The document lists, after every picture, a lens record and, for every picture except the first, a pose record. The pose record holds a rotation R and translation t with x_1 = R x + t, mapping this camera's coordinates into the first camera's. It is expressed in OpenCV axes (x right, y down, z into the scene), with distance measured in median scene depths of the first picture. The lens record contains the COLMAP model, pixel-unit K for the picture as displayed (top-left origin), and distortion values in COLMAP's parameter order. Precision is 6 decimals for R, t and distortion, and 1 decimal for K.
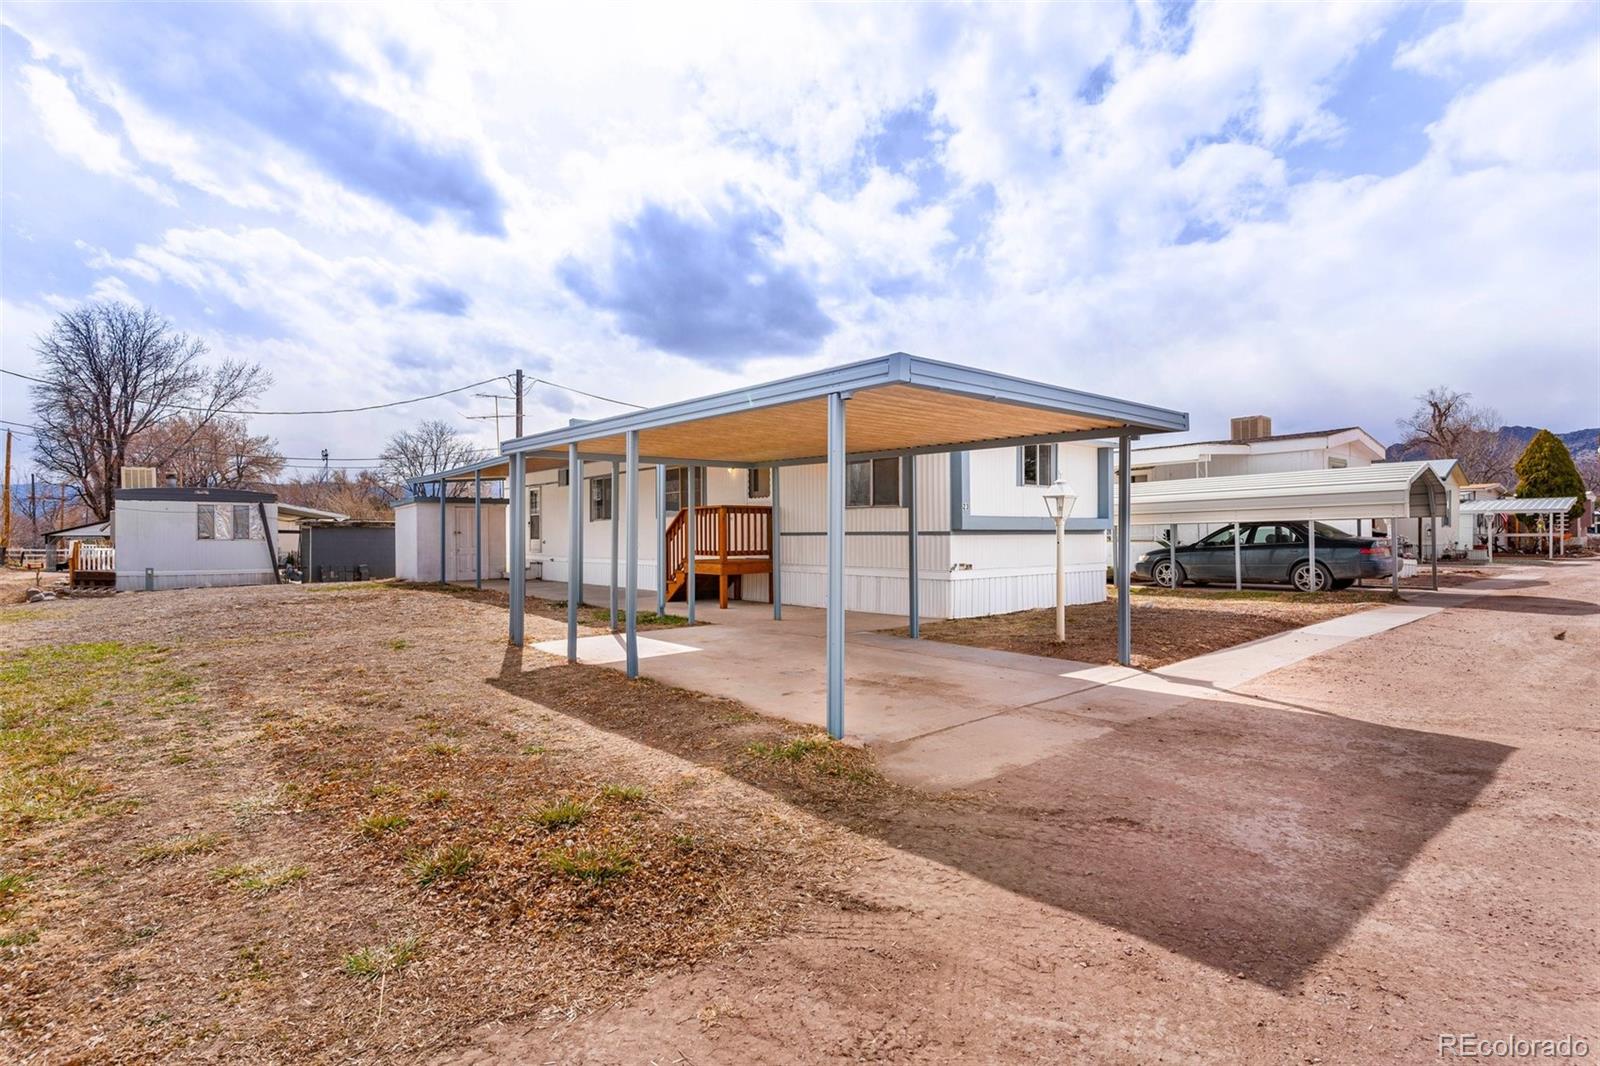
lens RADIAL K [[753.3, 0, 796.2], [0, 753.3, 528.5], [0, 0, 1]] dist [0.000407, 0.000628]
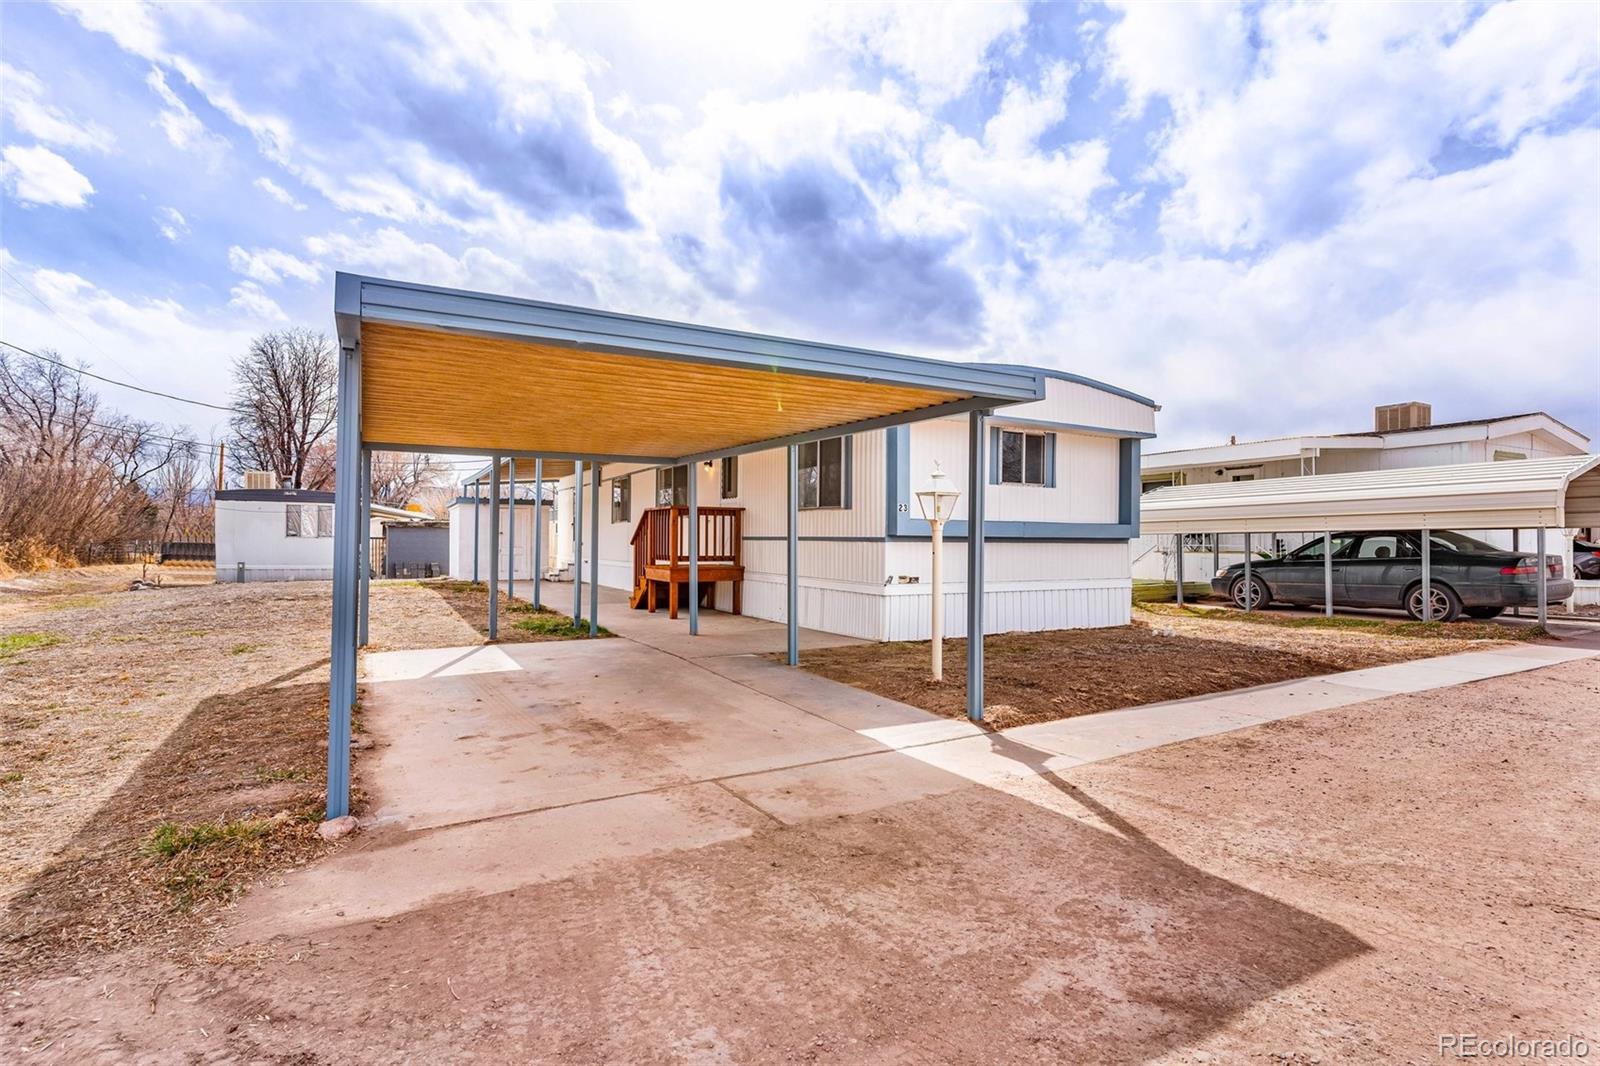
lens RADIAL K [[753.3, 0, 788.6], [0, 753.3, 523.3], [0, 0, 1]] dist [0.000407, 0.000628]
pose [[0.981220, 0.008887, -0.192689, 0.196700], [-0.011293, 0.999871, -0.011392, -0.000672], [0.192563, 0.013354, 0.981194, 0.117182]]
